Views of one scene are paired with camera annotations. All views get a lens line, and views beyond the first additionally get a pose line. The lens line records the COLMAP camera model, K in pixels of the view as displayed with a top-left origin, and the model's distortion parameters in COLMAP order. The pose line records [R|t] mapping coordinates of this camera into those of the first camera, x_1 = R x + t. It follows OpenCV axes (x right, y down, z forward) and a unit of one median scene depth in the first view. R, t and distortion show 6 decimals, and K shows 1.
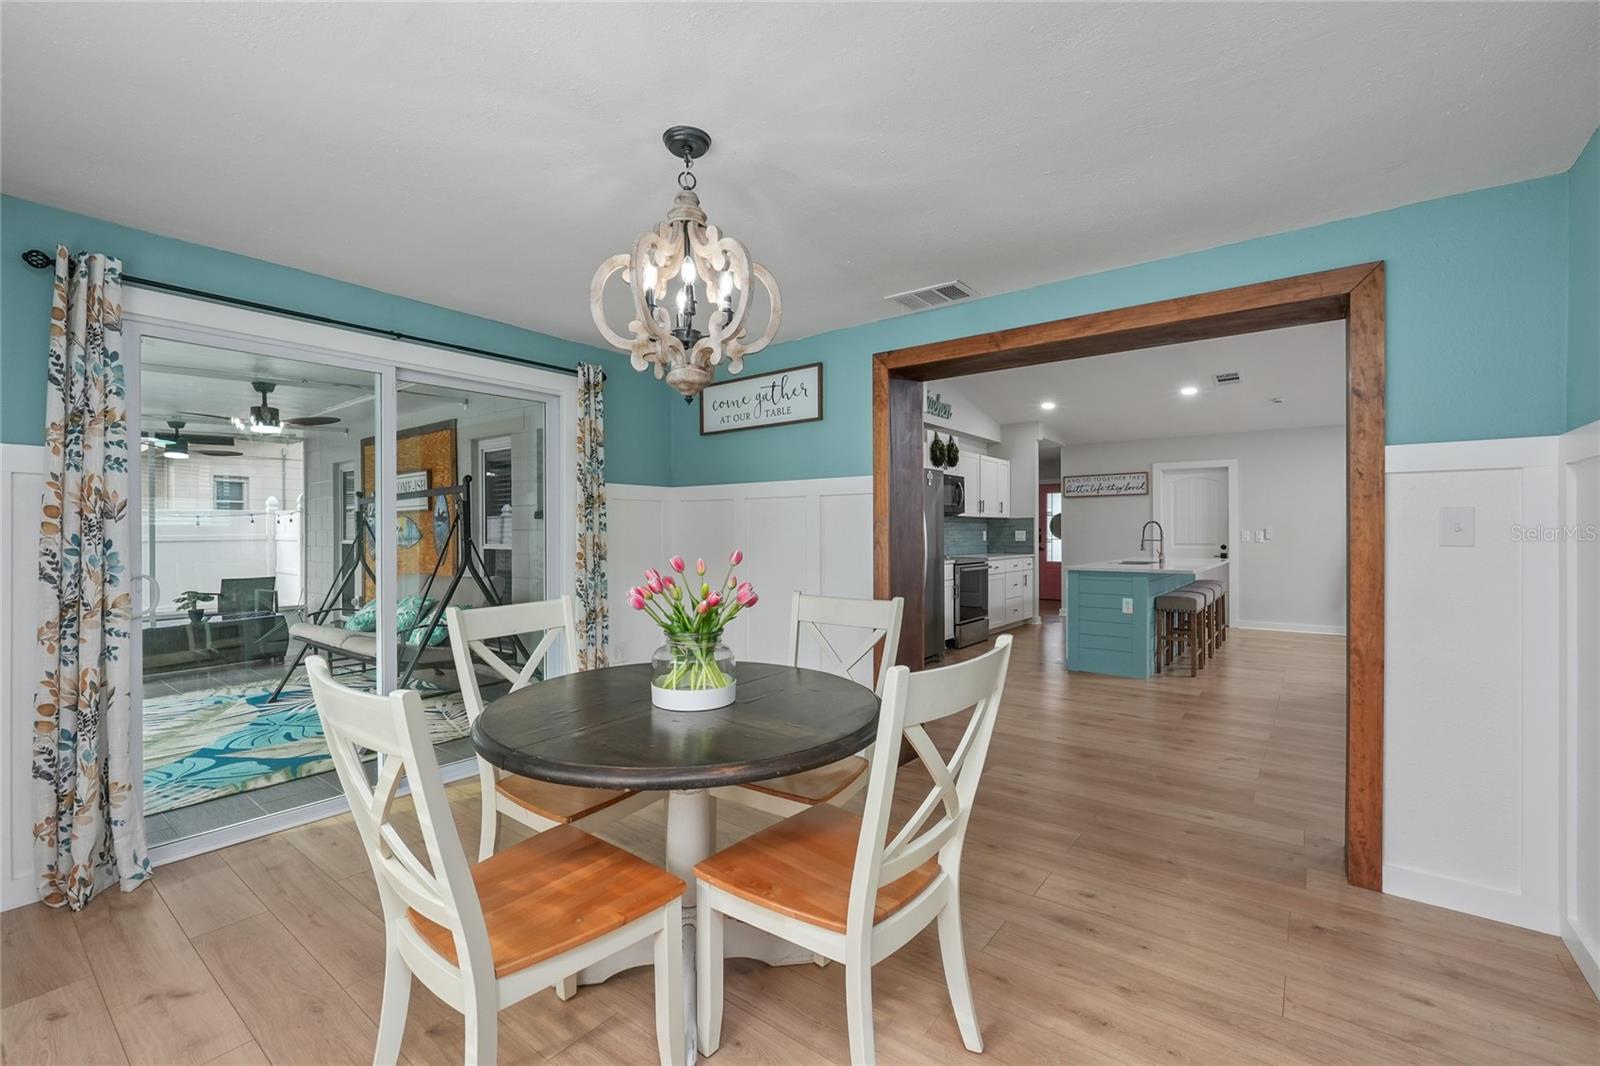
lens RADIAL K [[674.8, 0, 802.9], [0, 674.8, 530.3], [0, 0, 1]] dist [-0.002347, 0.000224]
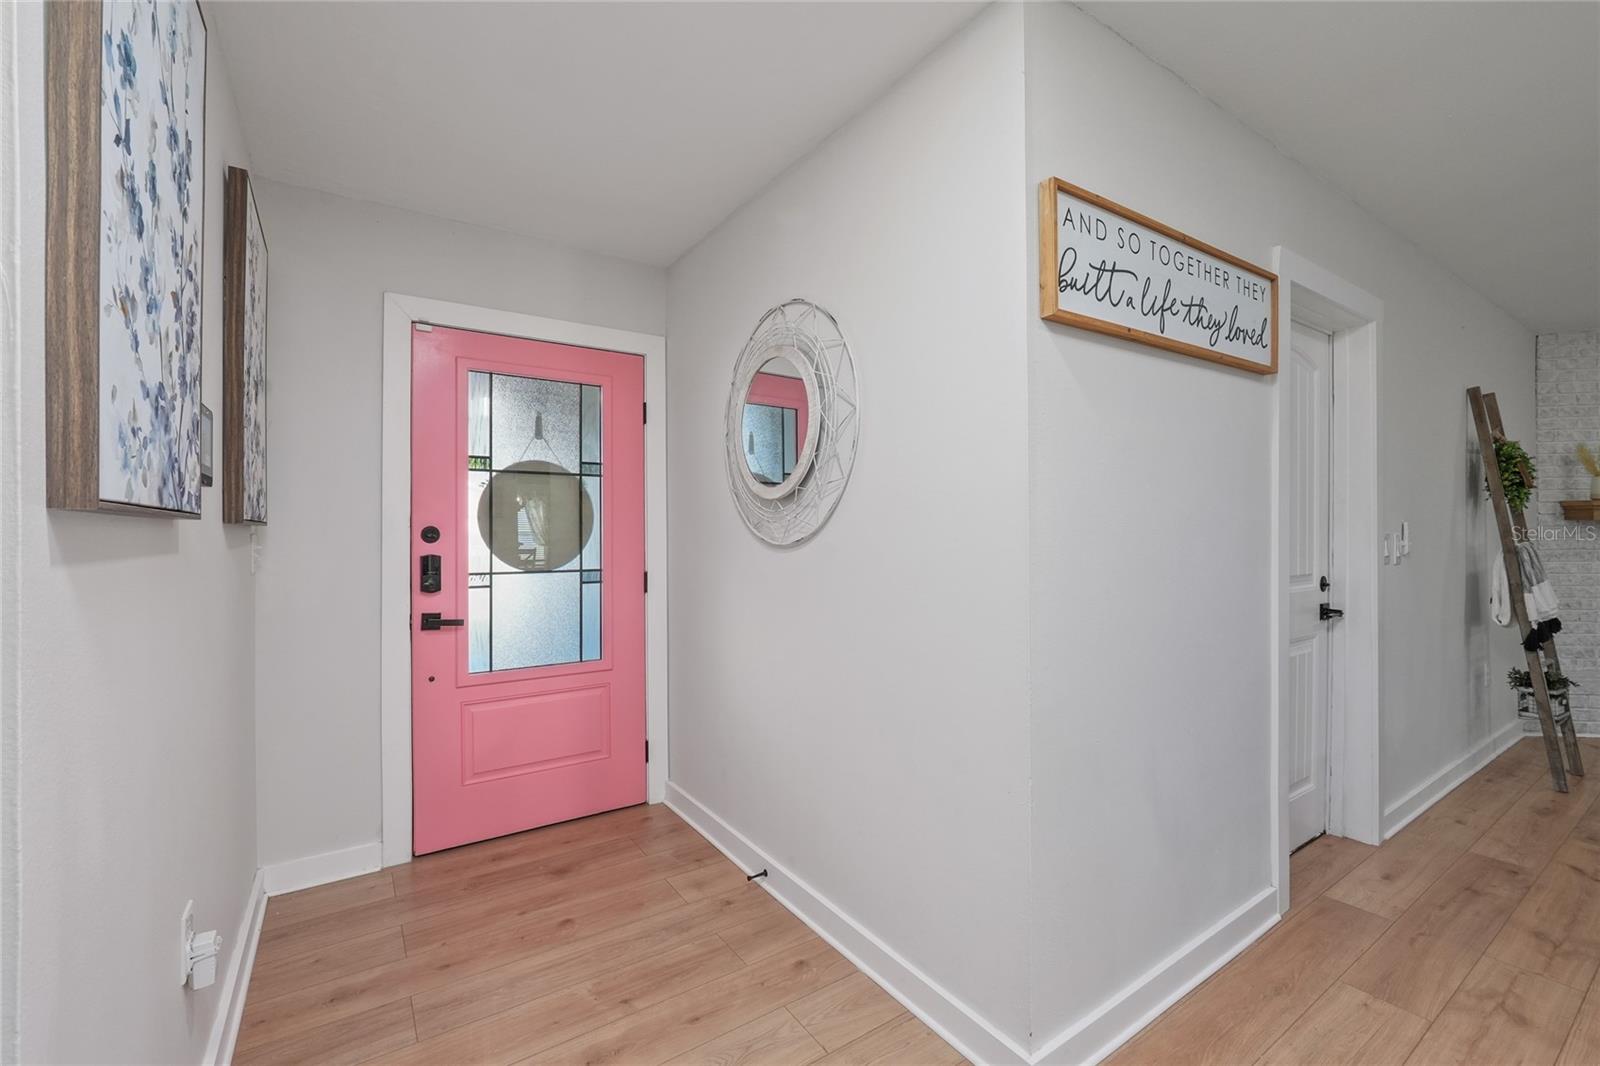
lens RADIAL K [[674.8, 0, 802.9], [0, 674.8, 530.3], [0, 0, 1]] dist [-0.002347, 0.000224]
pose [[0.315628, 0.001074, 0.948883, 0.285243], [0.006503, 0.999973, -0.003295, -0.000302], [-0.948861, 0.007210, 0.315612, 1.269687]]
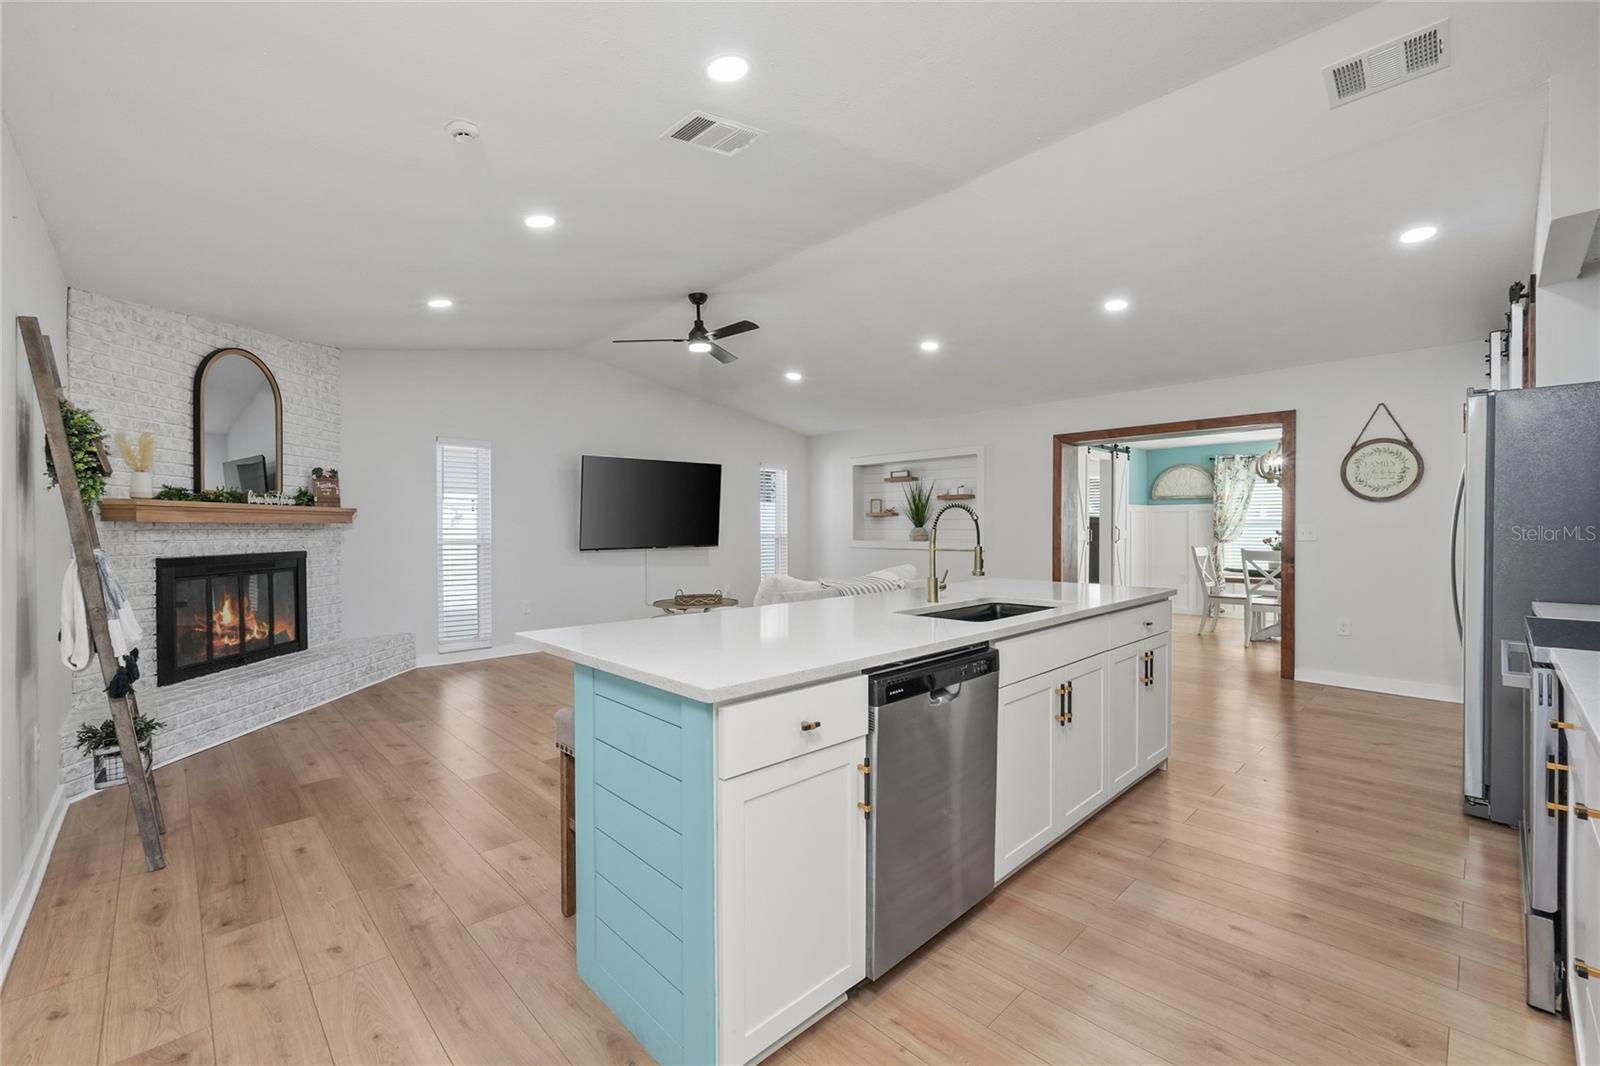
lens RADIAL K [[670.4, 0, 796.2], [0, 670.4, 530.9], [0, 0, 1]] dist [-0.002251, 0.000148]
pose [[-0.987784, 0.004732, 0.155758, 0.469658], [0.005629, 0.999970, 0.005322, 0.000247], [-0.155728, 0.006134, -0.987781, 1.226222]]
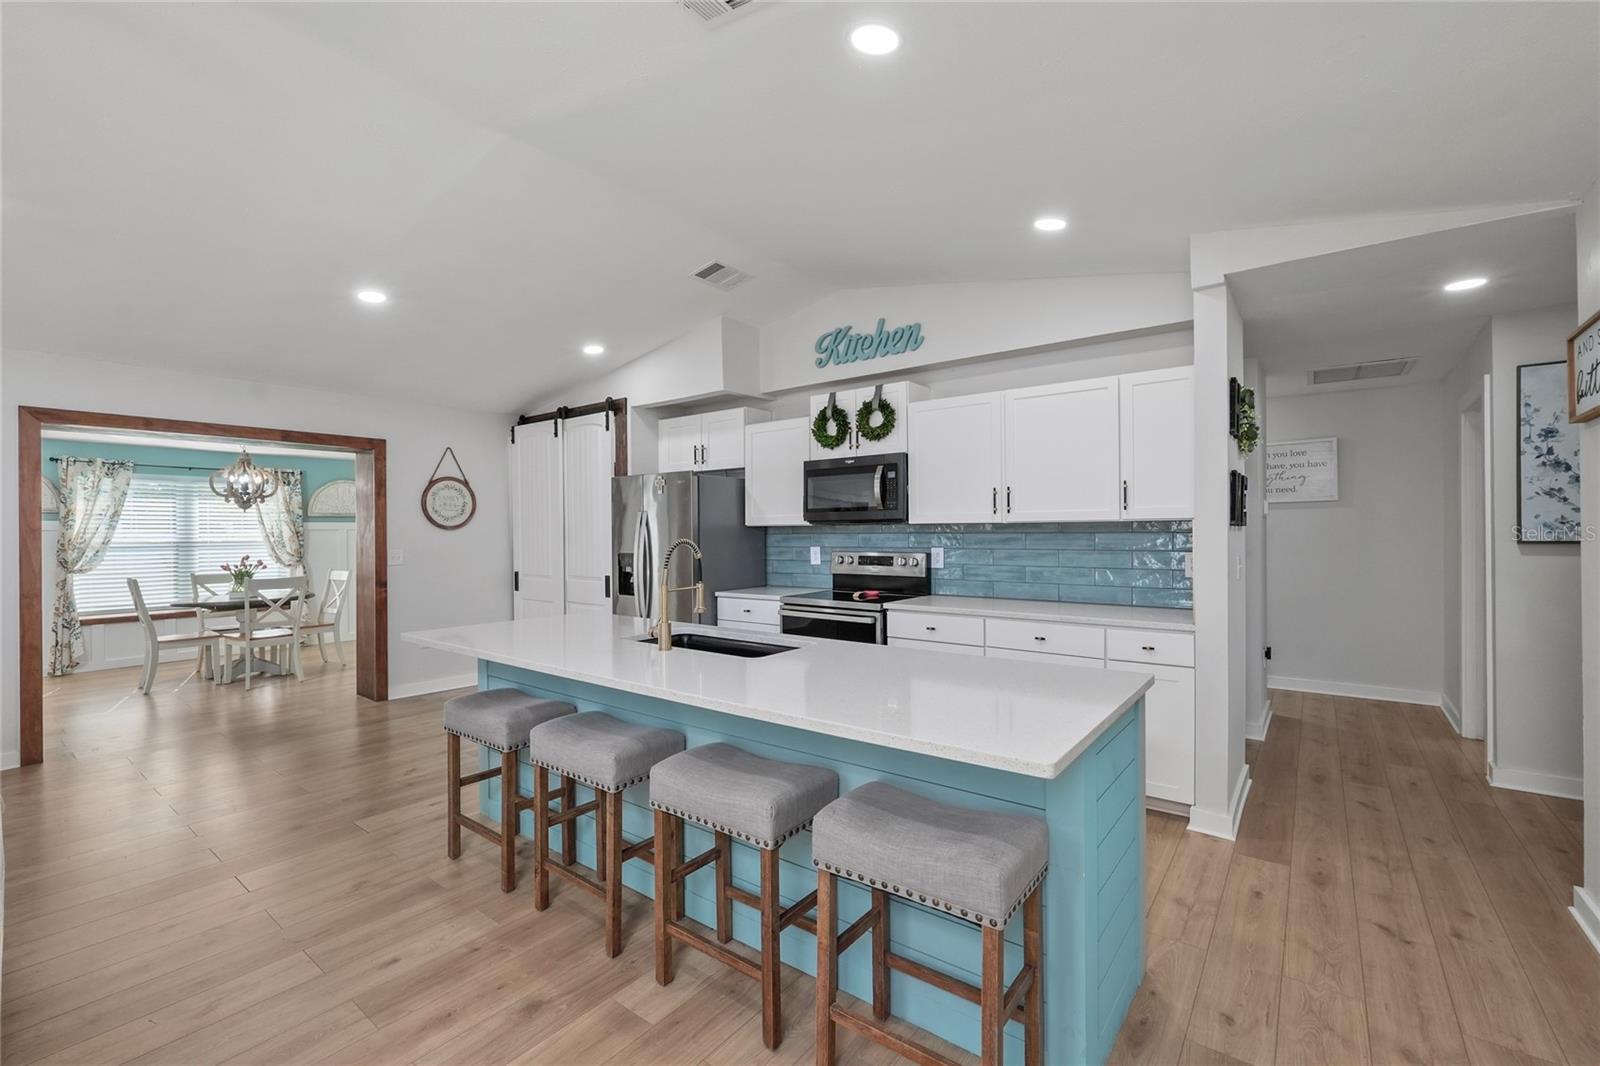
lens RADIAL K [[674.8, 0, 802.9], [0, 674.8, 530.3], [0, 0, 1]] dist [-0.002347, 0.000224]
pose [[0.000132, -0.000322, -1.000000, 0.784687], [0.008034, 0.999968, -0.000321, -0.016452], [0.999968, -0.008034, 0.000134, 0.918246]]
